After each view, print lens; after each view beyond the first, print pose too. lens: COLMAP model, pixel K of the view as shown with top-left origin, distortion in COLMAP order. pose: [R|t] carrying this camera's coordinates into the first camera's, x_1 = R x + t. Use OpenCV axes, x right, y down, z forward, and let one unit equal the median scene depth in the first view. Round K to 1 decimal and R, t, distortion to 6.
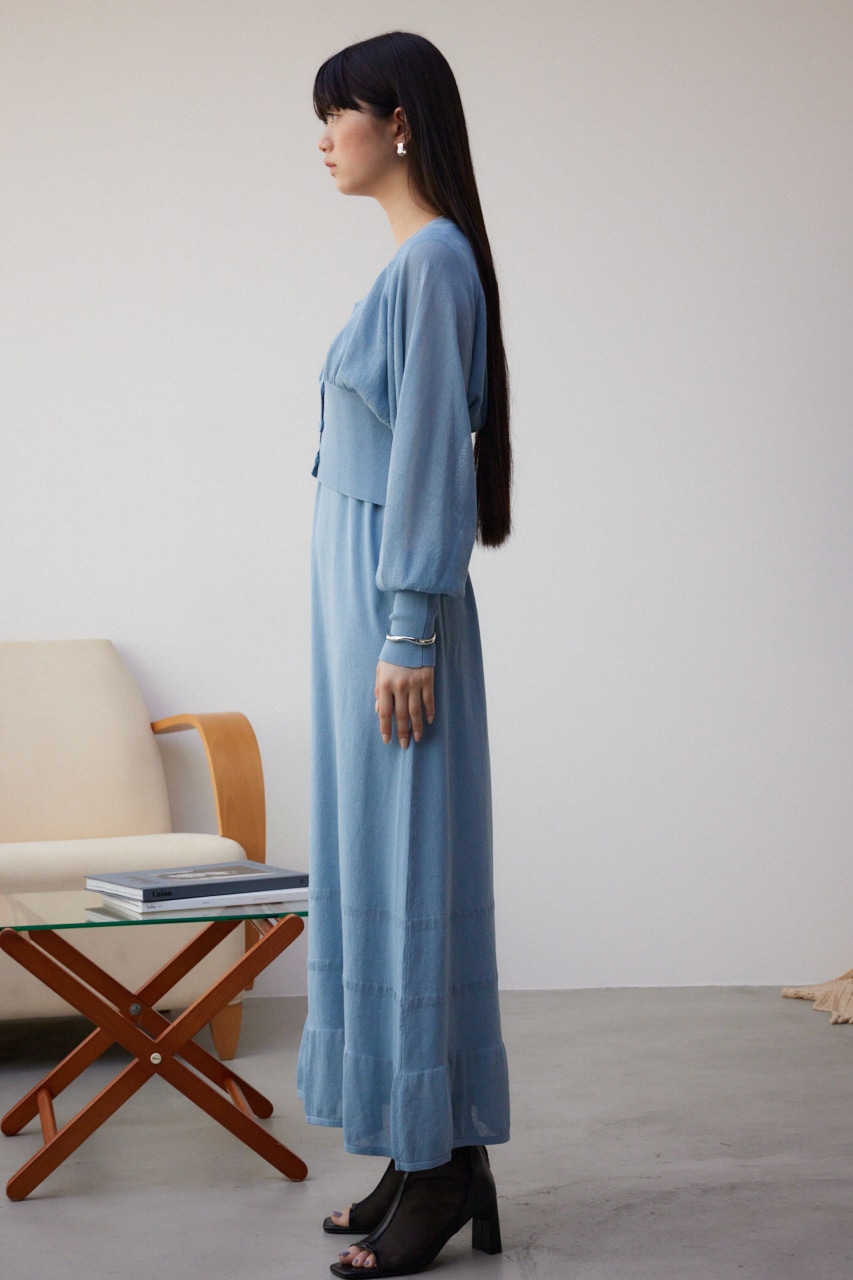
lens RADIAL K [[2334.3, 0, 425.4], [0, 2334.3, 636.4], [0, 0, 1]] dist [0.099837, 0.000000]
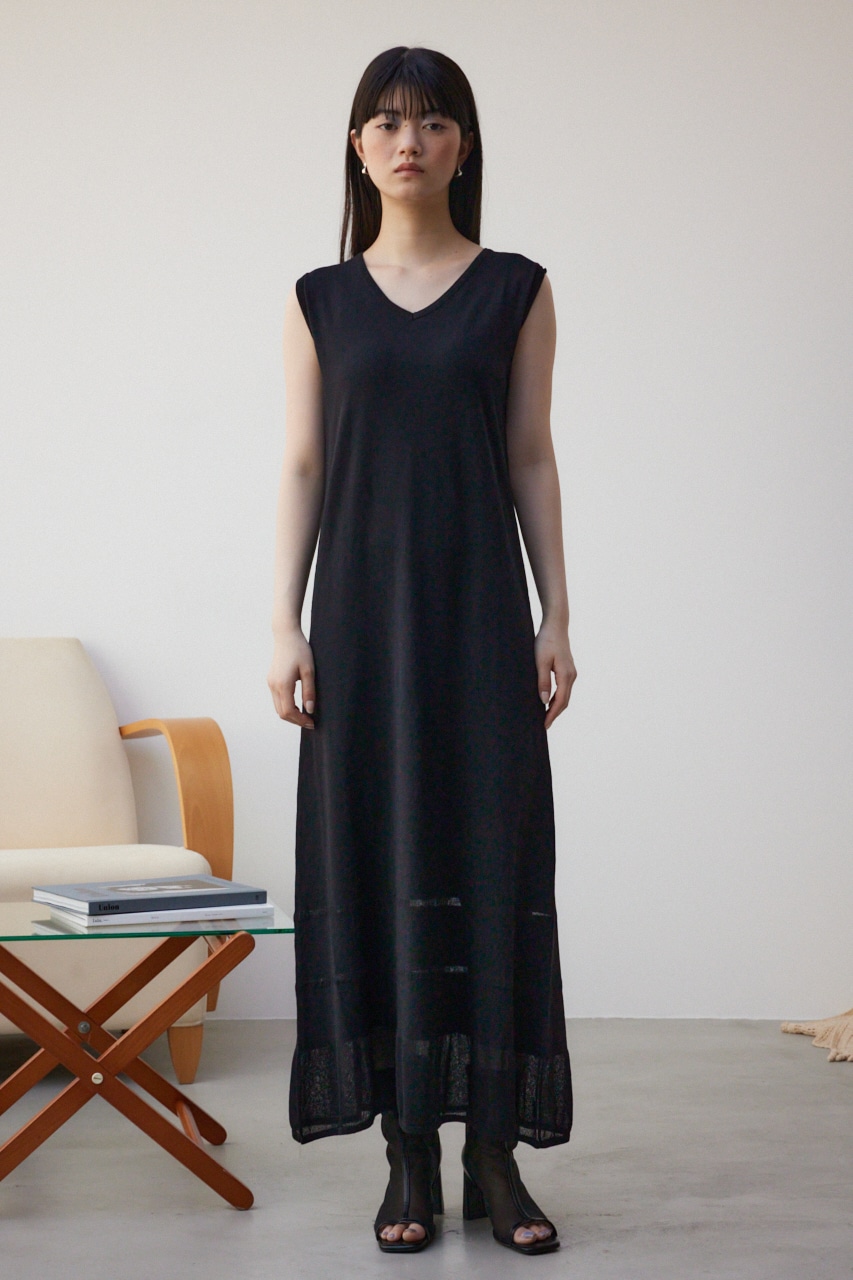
lens RADIAL K [[2573.7, 0, 419.9], [0, 2573.7, 632.4], [0, 0, 1]] dist [0.074749, 0.000000]
pose [[0.999487, 0.019877, -0.025131, 0.037655], [-0.019866, 0.999802, 0.000722, -0.005603], [0.025140, -0.000223, 0.999684, -0.050482]]
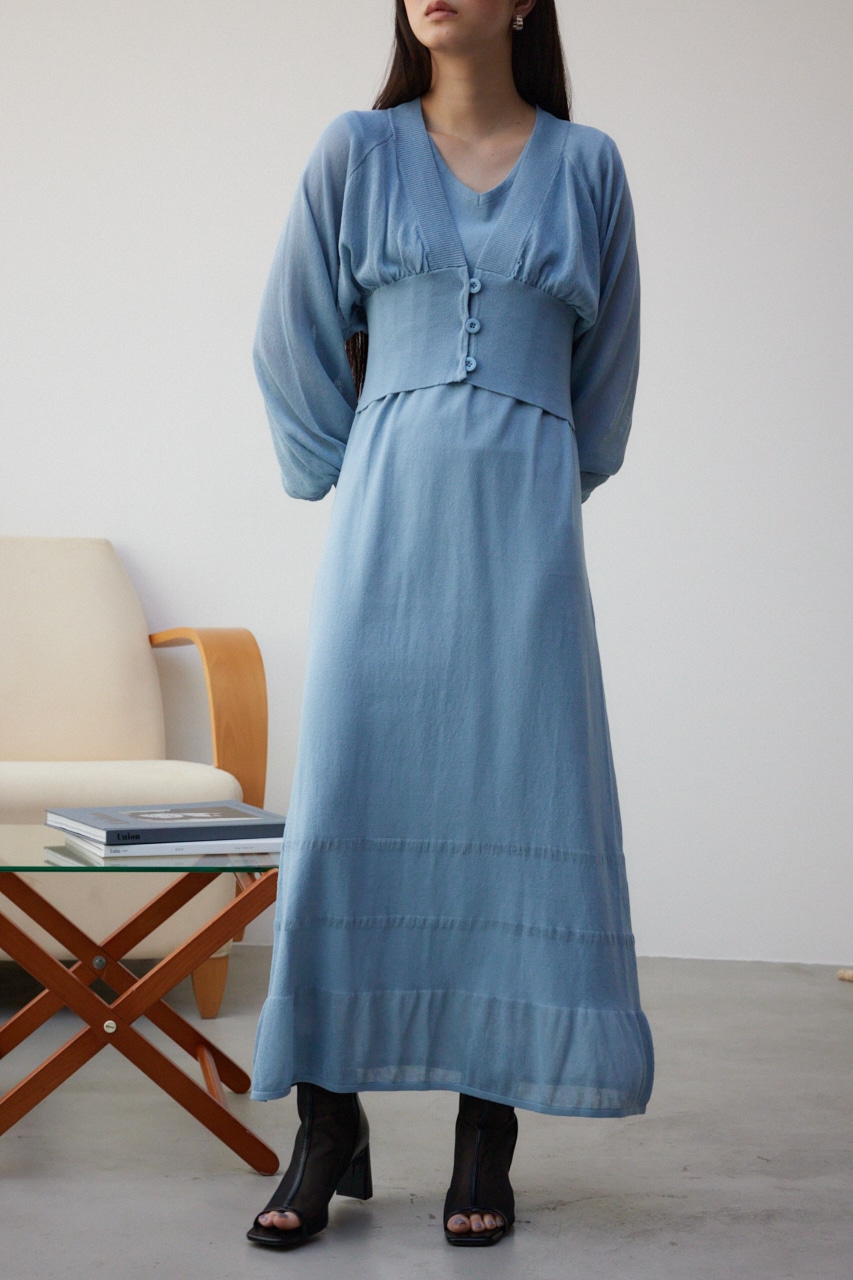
lens RADIAL K [[2351.1, 0, 417.7], [0, 2351.1, 625.8], [0, 0, 1]] dist [0.042315, 0.000000]
pose [[0.998093, 0.053285, -0.031173, 0.016670], [-0.052219, 0.998055, 0.034053, -0.003019], [0.032927, -0.032360, 0.998934, 0.130850]]
